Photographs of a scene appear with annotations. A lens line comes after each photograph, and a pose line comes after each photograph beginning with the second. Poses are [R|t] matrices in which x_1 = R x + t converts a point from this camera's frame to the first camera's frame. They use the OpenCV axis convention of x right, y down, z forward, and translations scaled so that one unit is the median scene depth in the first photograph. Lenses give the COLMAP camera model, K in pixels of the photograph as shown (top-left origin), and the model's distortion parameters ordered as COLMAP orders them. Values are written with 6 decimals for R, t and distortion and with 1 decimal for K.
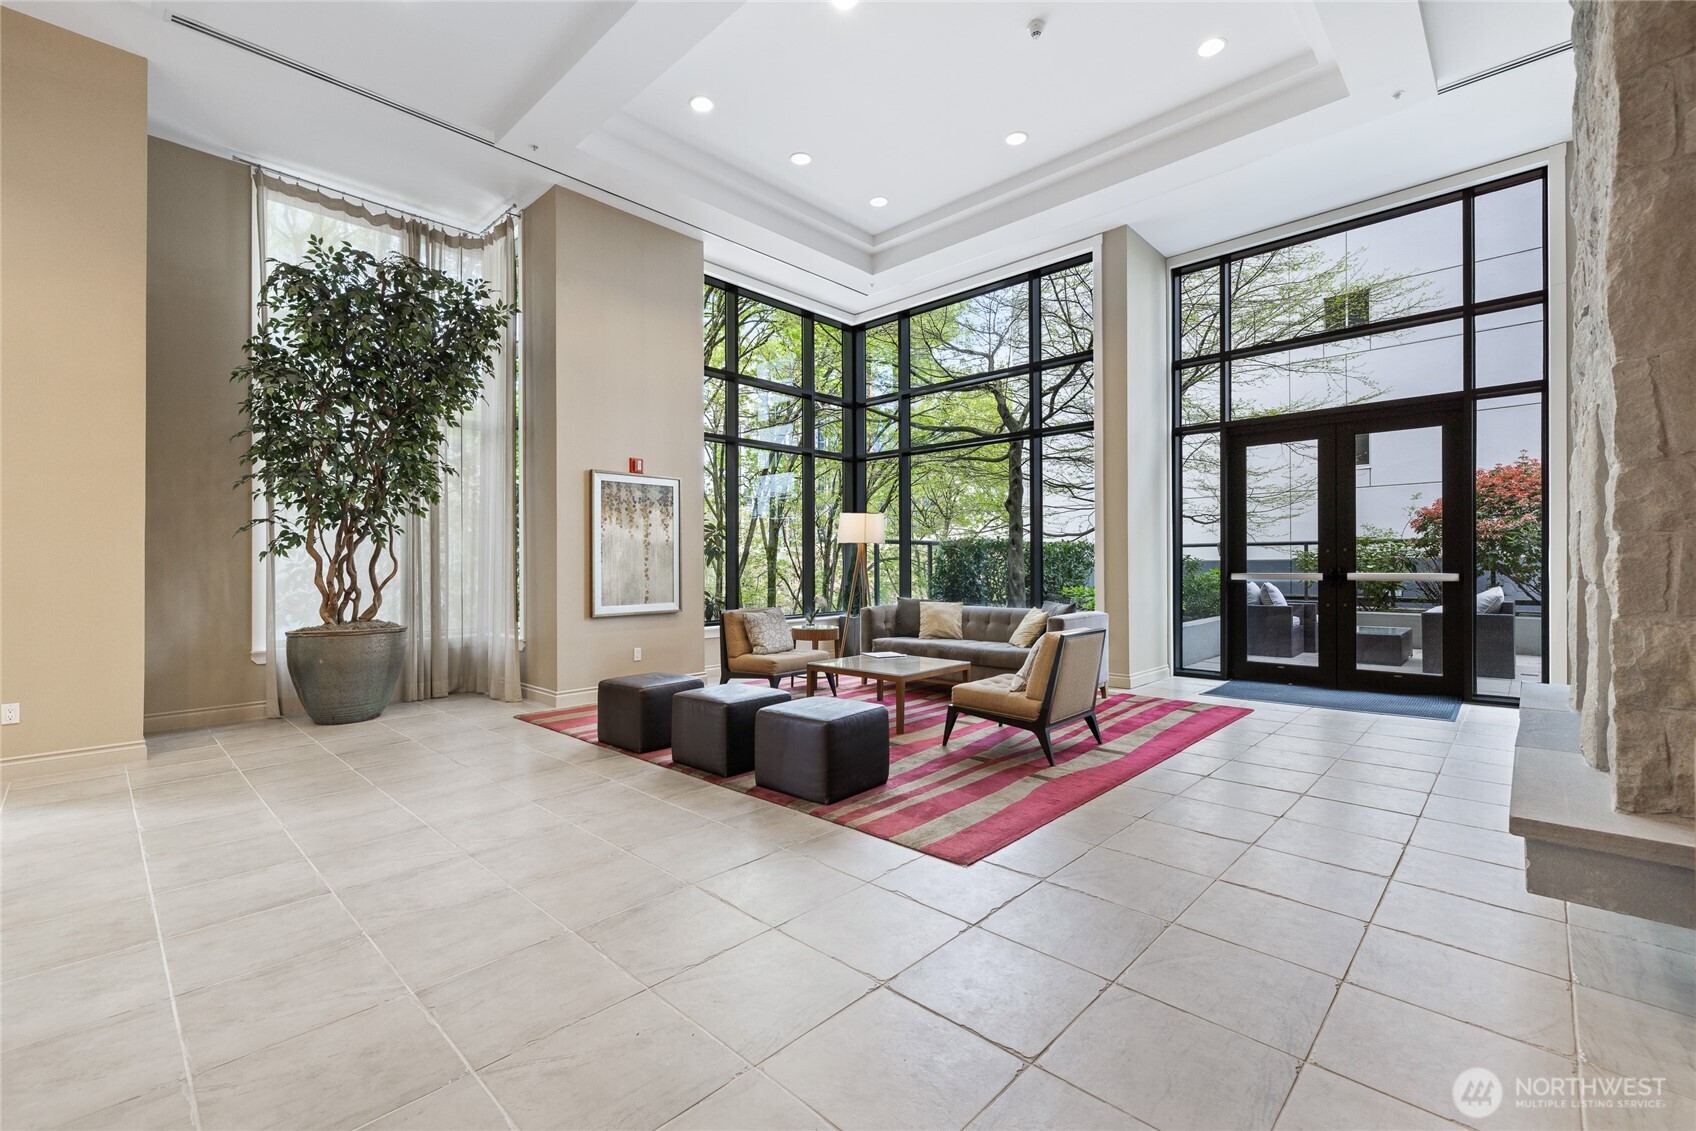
lens RADIAL K [[723.8, 0, 852.2], [0, 723.8, 567.0], [0, 0, 1]] dist [0.000600, -0.000054]
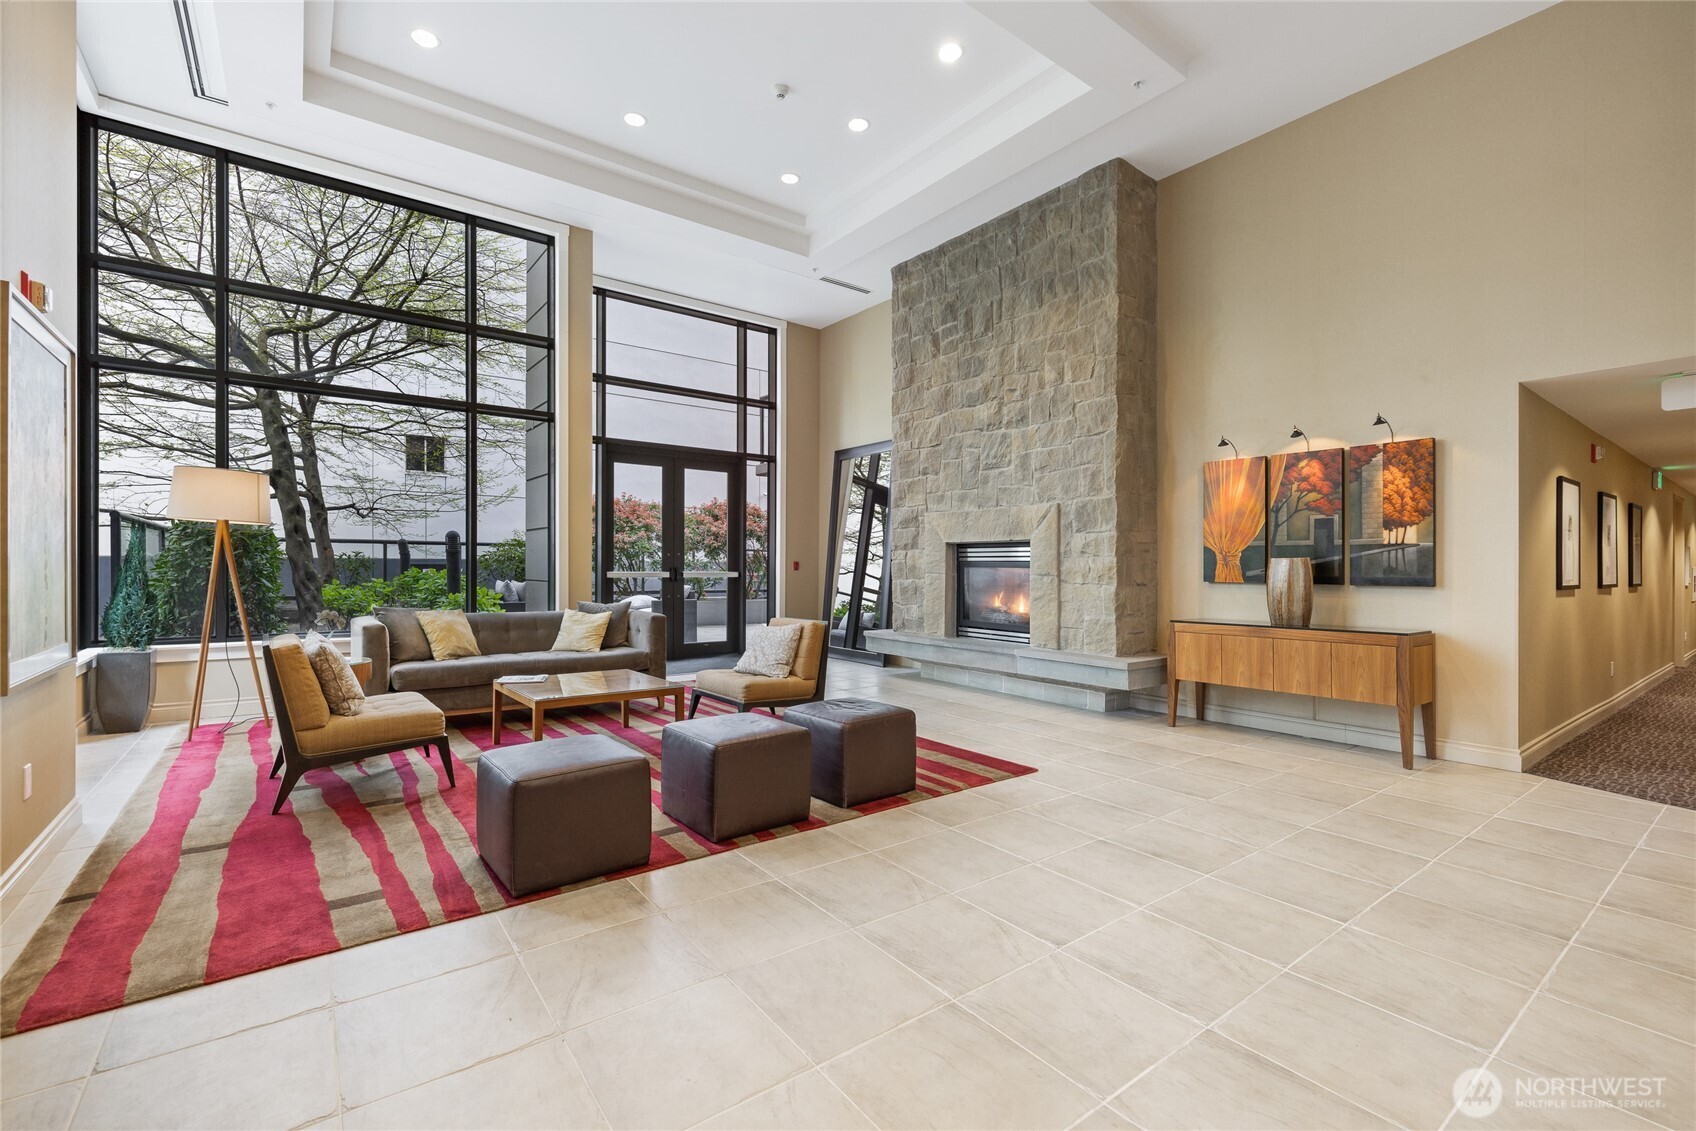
lens RADIAL K [[723.8, 0, 839.7], [0, 723.8, 566.7], [0, 0, 1]] dist [0.000600, -0.000054]
pose [[0.179335, 0.005735, 0.983771, -0.650815], [-0.006162, 0.999970, -0.004706, 0.004257], [-0.983769, -0.005218, 0.179365, 0.542345]]
